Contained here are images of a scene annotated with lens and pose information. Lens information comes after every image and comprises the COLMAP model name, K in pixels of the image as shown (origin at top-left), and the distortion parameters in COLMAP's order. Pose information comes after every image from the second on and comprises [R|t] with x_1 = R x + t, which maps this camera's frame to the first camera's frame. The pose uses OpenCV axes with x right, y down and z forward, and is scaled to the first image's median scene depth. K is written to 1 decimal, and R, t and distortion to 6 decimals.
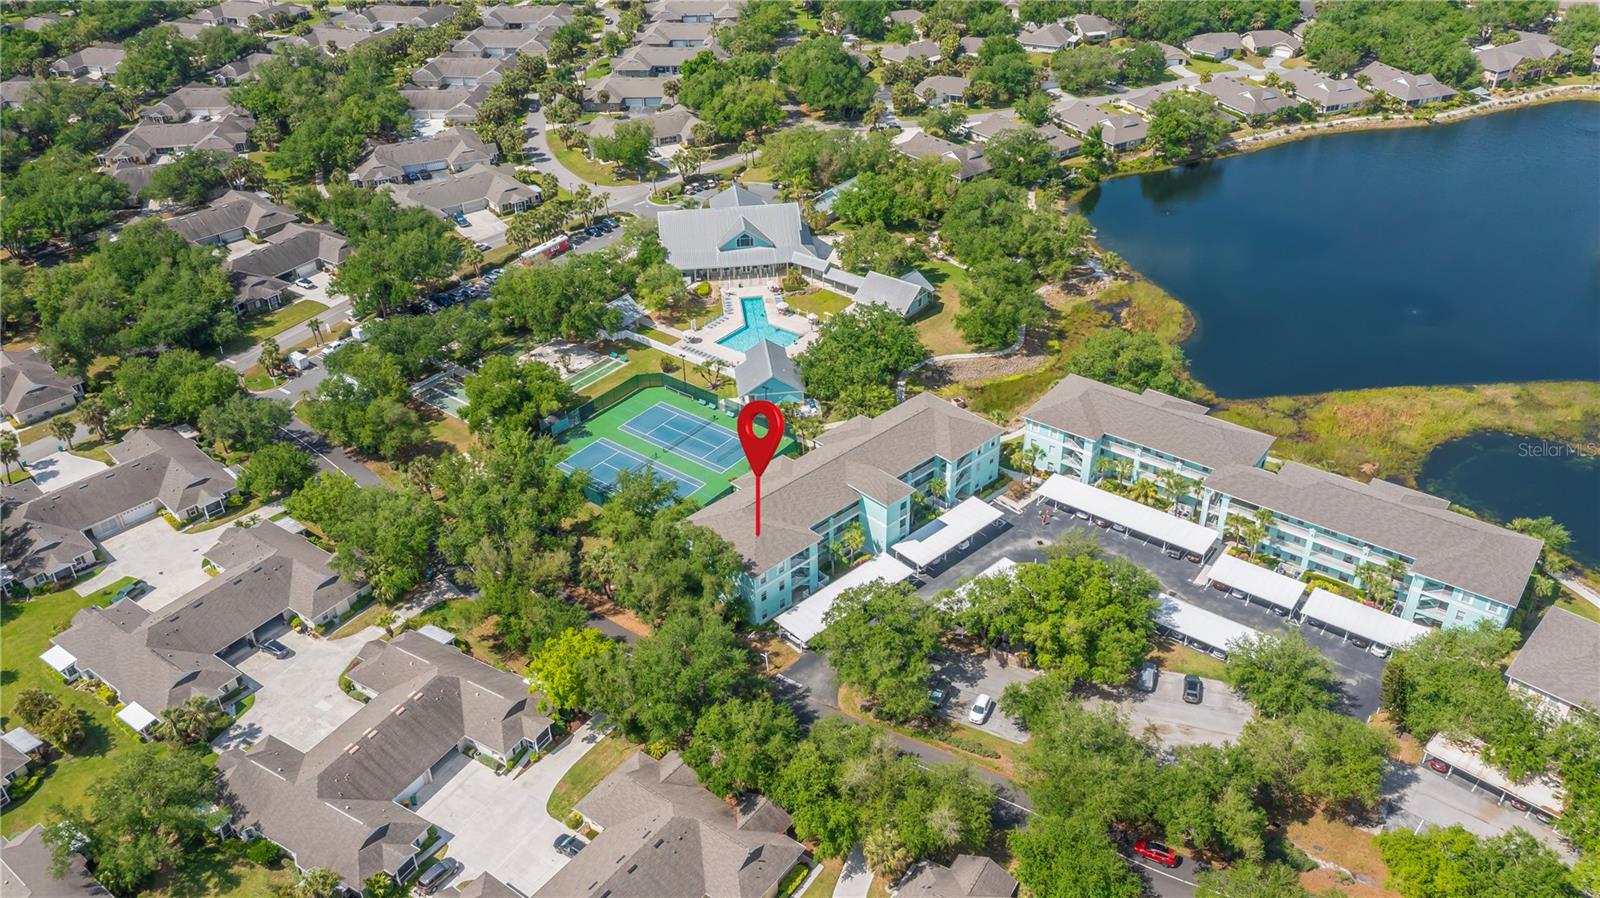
lens RADIAL K [[1256.2, 0, 801.2], [0, 1256.2, 448.4], [0, 0, 1]] dist [-0.015240, 0.001241]
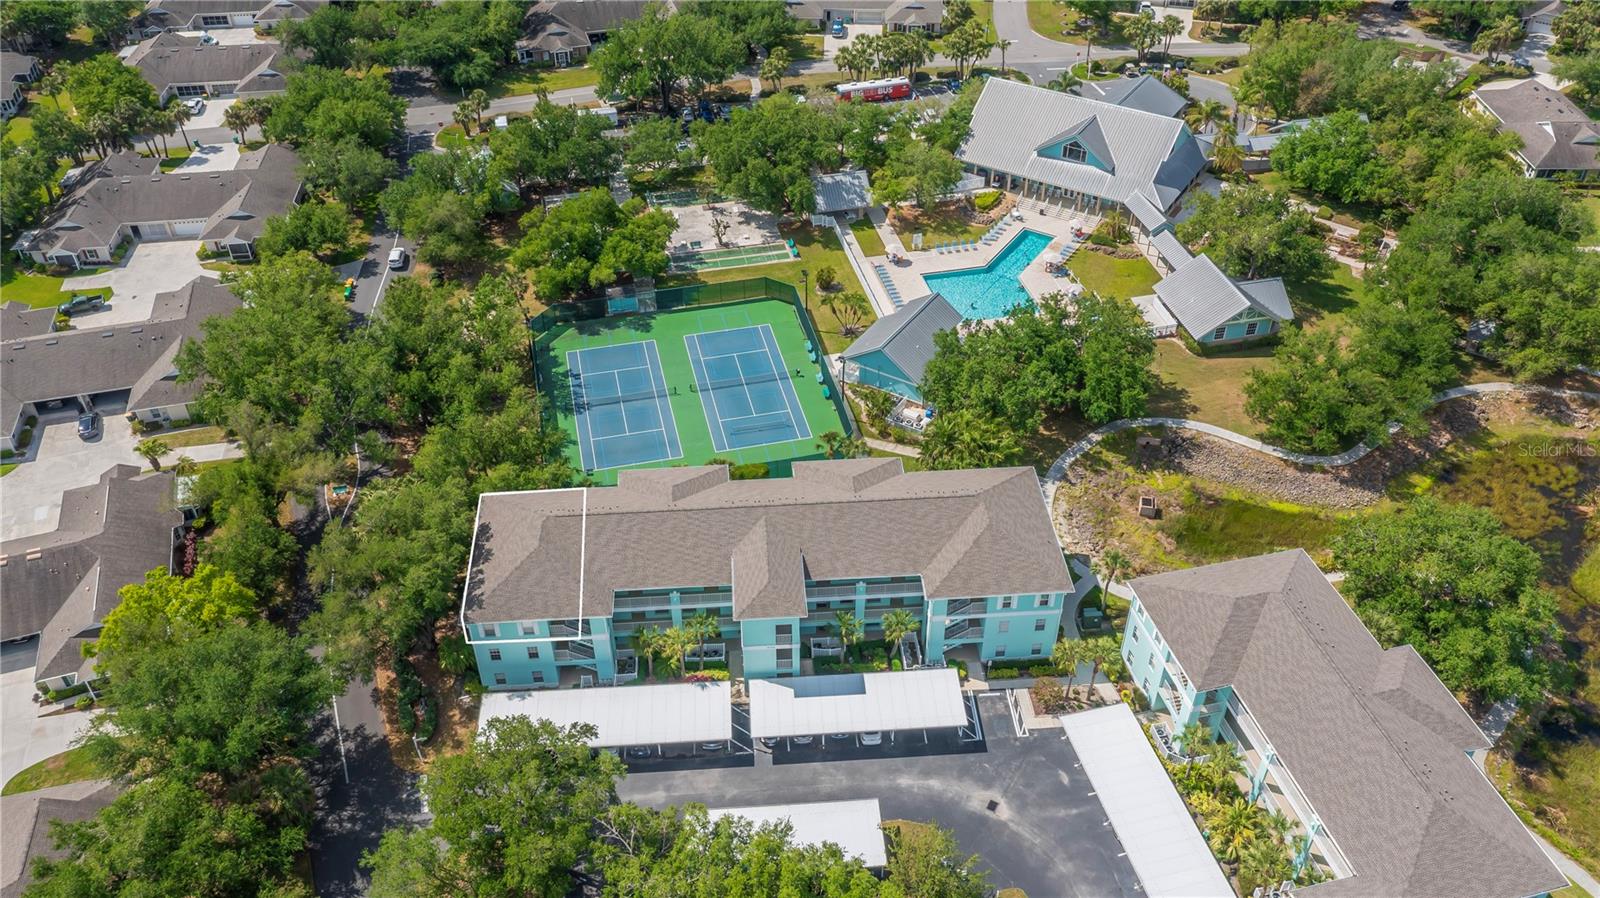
lens RADIAL K [[1256.2, 0, 801.5], [0, 1256.2, 449.0], [0, 0, 1]] dist [-0.015240, 0.001241]
pose [[0.773334, 0.407924, -0.485337, 0.252826], [-0.349847, 0.912985, 0.209917, -0.117730], [0.528736, 0.007457, 0.848754, 0.378099]]
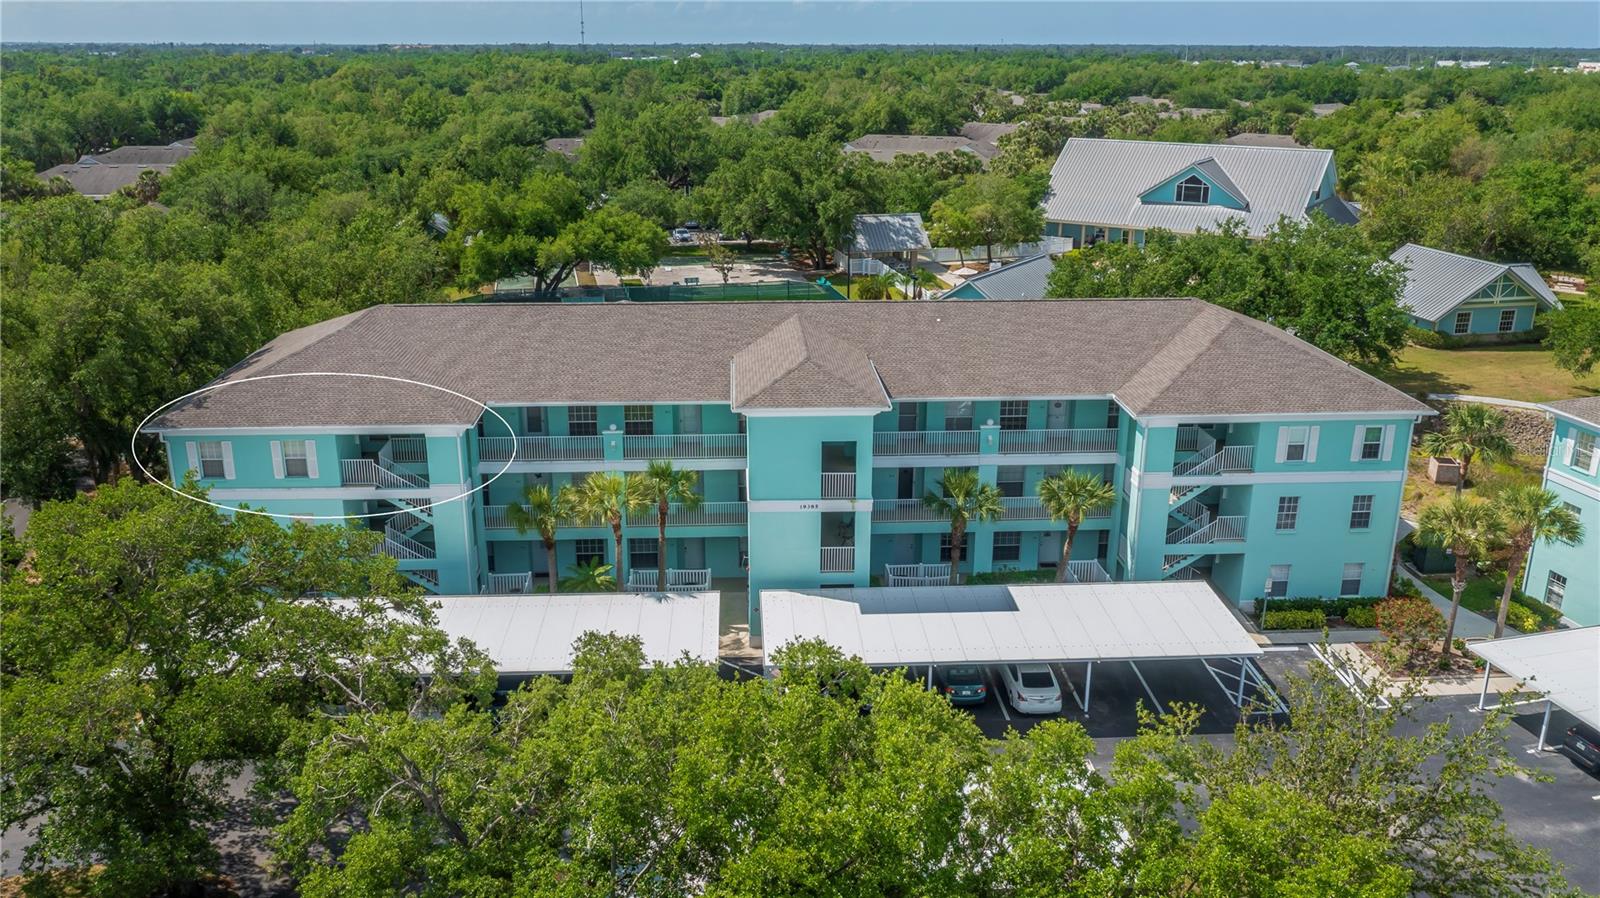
lens RADIAL K [[1256.2, 0, 797.3], [0, 1256.2, 450.4], [0, 0, 1]] dist [-0.015240, 0.001241]
pose [[0.766476, 0.213979, -0.605580, 0.178961], [-0.357104, 0.925676, -0.124899, 0.061401], [0.533845, 0.311987, 0.785922, 0.583781]]
